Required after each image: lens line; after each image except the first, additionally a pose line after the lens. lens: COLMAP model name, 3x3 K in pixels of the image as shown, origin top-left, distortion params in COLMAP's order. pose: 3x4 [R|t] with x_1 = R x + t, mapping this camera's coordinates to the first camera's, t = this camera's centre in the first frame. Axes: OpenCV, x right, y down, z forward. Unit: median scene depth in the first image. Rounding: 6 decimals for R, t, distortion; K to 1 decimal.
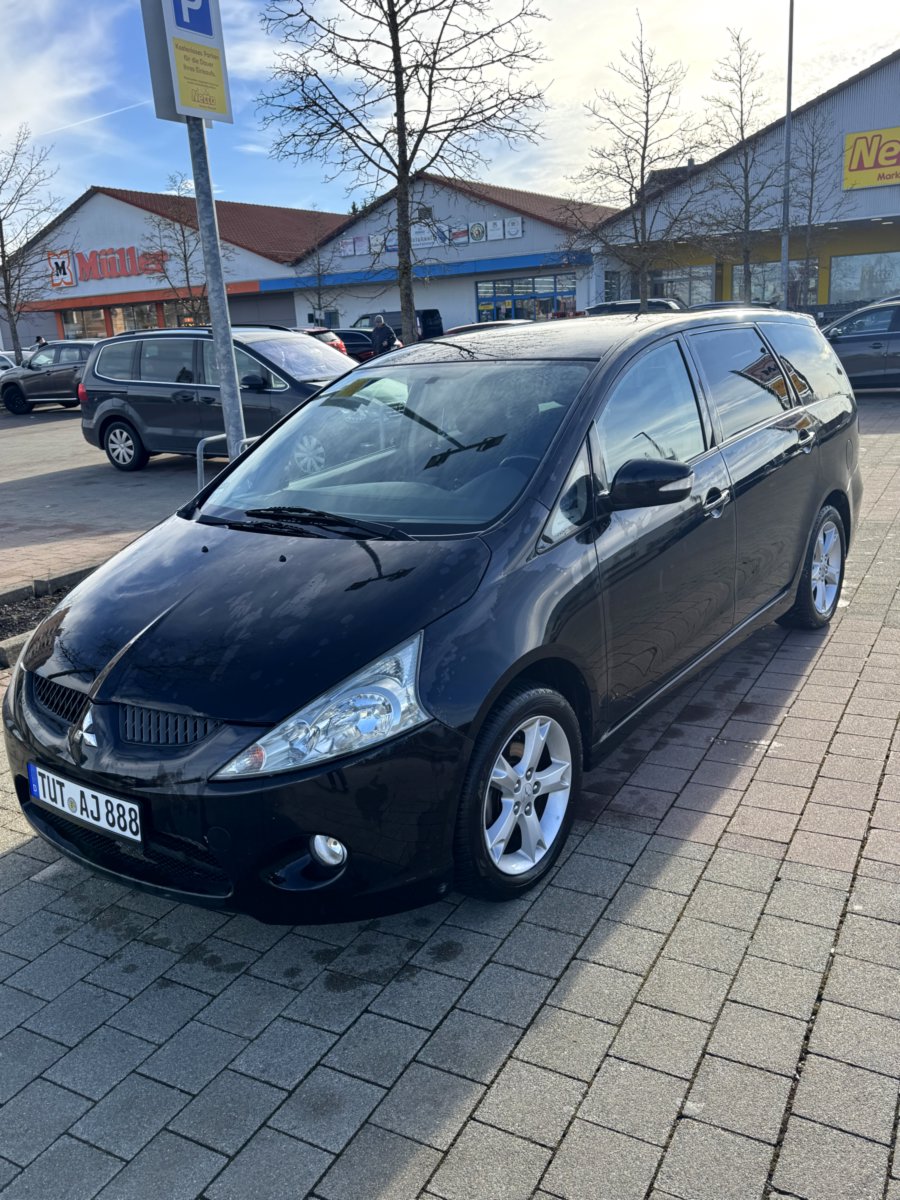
lens RADIAL K [[968.1, 0, 446.7], [0, 968.1, 604.1], [0, 0, 1]] dist [0.073101, -0.098305]
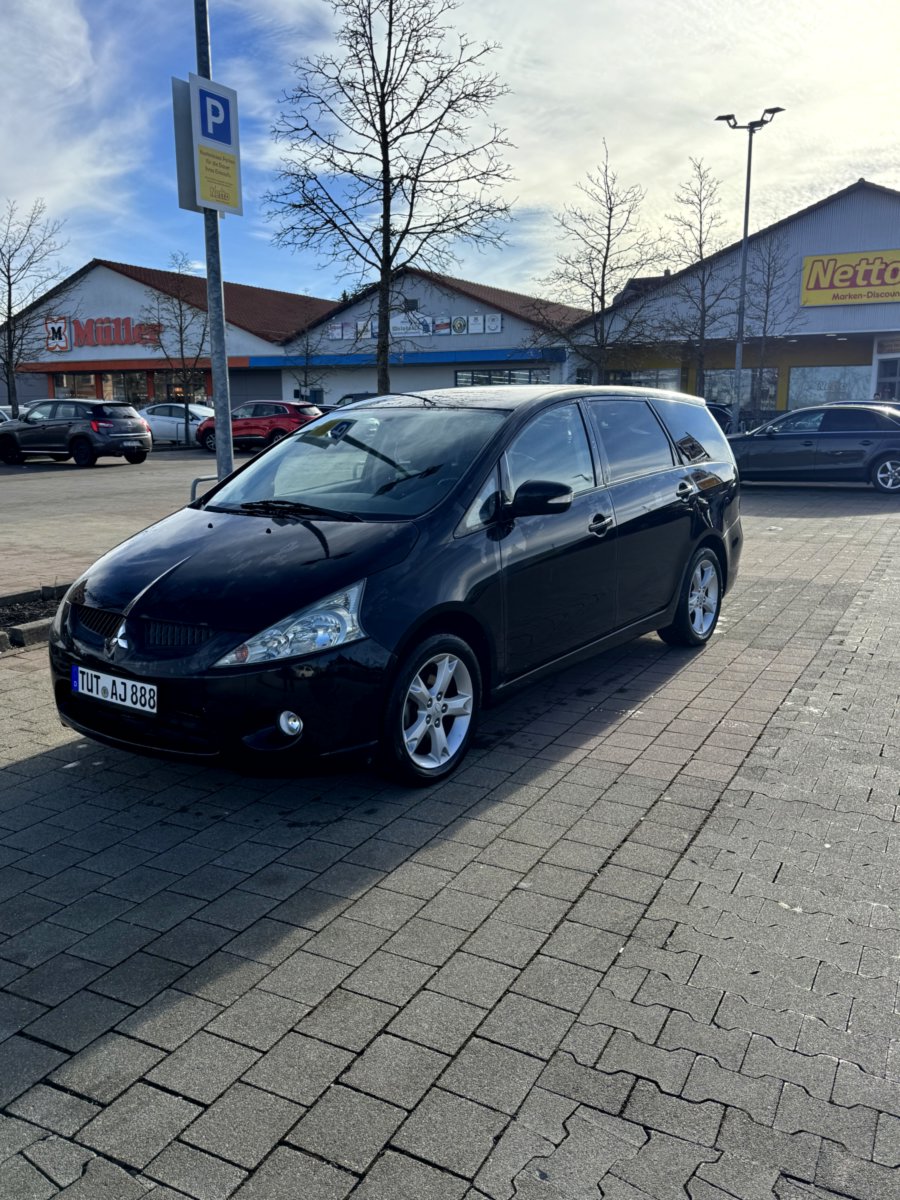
lens RADIAL K [[968.1, 0, 439.2], [0, 968.1, 605.0], [0, 0, 1]] dist [0.073101, -0.098305]
pose [[0.998225, 0.055285, 0.022151, 0.019748], [-0.053258, 0.995082, -0.083518, 0.066326], [-0.026659, 0.082190, 0.996260, -0.152487]]
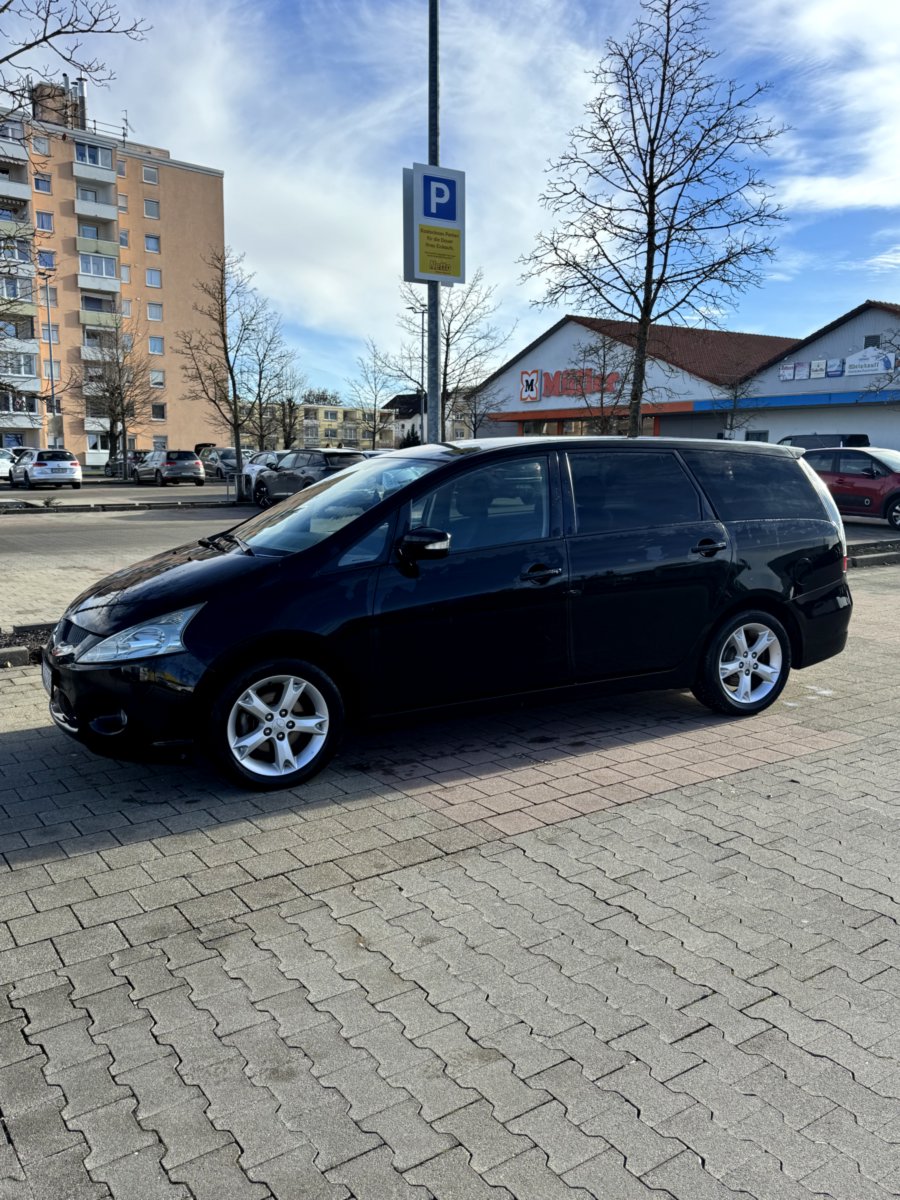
lens RADIAL K [[968.1, 0, 456.7], [0, 968.1, 610.3], [0, 0, 1]] dist [0.073101, -0.098305]
pose [[0.893976, 0.132558, -0.428059, 0.399298], [-0.177419, 0.981888, -0.066467, 0.028040], [0.411496, 0.135366, 0.901303, -0.122447]]
